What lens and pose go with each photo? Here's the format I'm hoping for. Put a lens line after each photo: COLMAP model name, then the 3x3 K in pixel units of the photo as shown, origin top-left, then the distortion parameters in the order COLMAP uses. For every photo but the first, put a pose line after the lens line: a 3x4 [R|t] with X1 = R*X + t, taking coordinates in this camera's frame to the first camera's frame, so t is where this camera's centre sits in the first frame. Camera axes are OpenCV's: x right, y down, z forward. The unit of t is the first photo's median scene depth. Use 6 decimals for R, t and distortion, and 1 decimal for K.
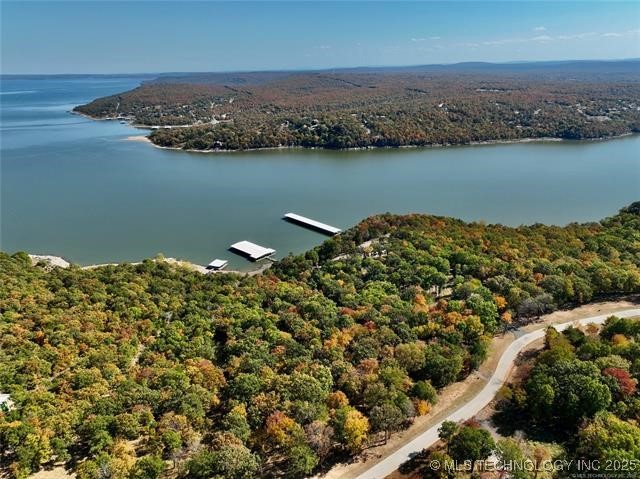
lens RADIAL K [[448.9, 0, 320.0], [0, 448.9, 239.5], [0, 0, 1]] dist [0.004211, 0.009381]
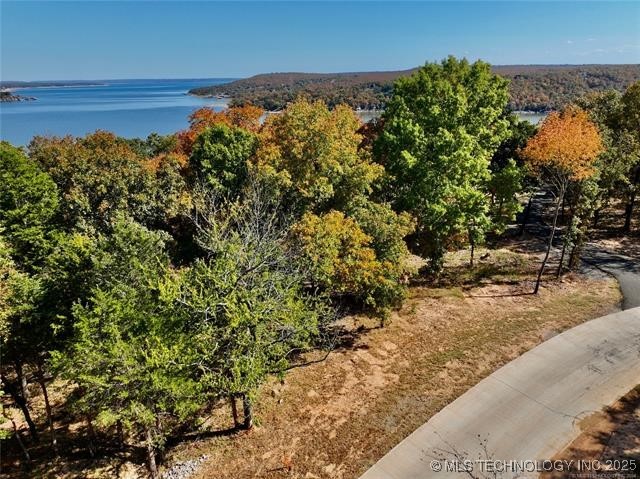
lens RADIAL K [[448.9, 0, 320.0], [0, 448.9, 239.5], [0, 0, 1]] dist [0.004211, 0.009381]
pose [[0.962498, 0.093584, -0.254635, 0.074612], [-0.097019, 0.995282, -0.000935, 0.040610], [0.253347, 0.025604, 0.967037, 0.161757]]
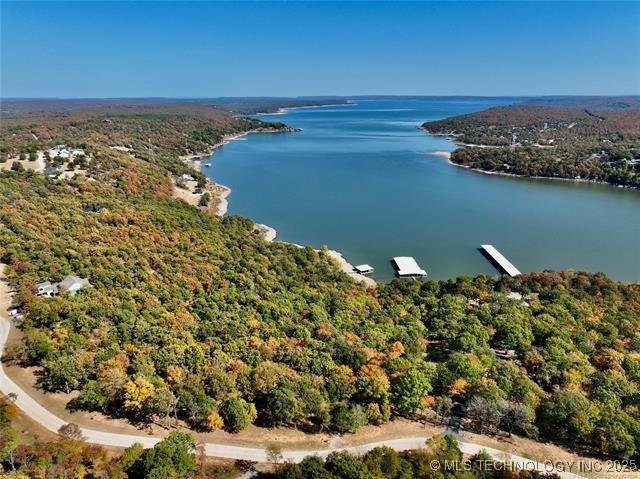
lens RADIAL K [[448.9, 0, 320.0], [0, 448.9, 239.5], [0, 0, 1]] dist [0.004211, 0.009381]
pose [[0.717813, 0.229552, -0.657306, 0.139461], [-0.258816, 0.964407, 0.054160, -0.015473], [0.646343, 0.131245, 0.751675, 0.057188]]
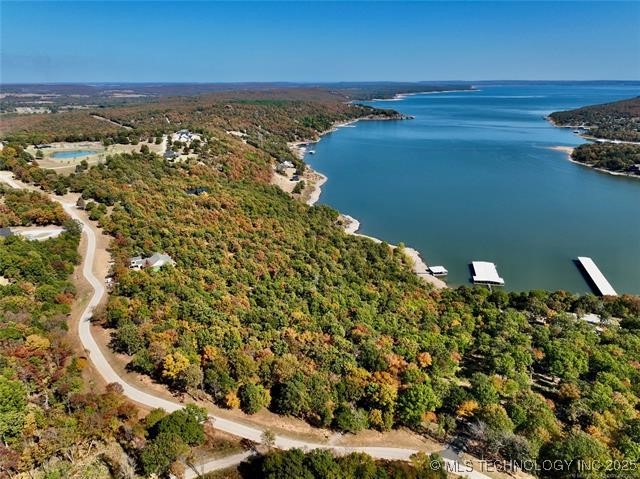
lens RADIAL K [[448.9, 0, 320.0], [0, 448.9, 239.5], [0, 0, 1]] dist [0.004211, 0.009381]
pose [[0.519777, 0.303815, -0.798454, 0.161825], [-0.312904, 0.937383, 0.152985, -0.031743], [0.794936, 0.170321, 0.582295, 0.072355]]
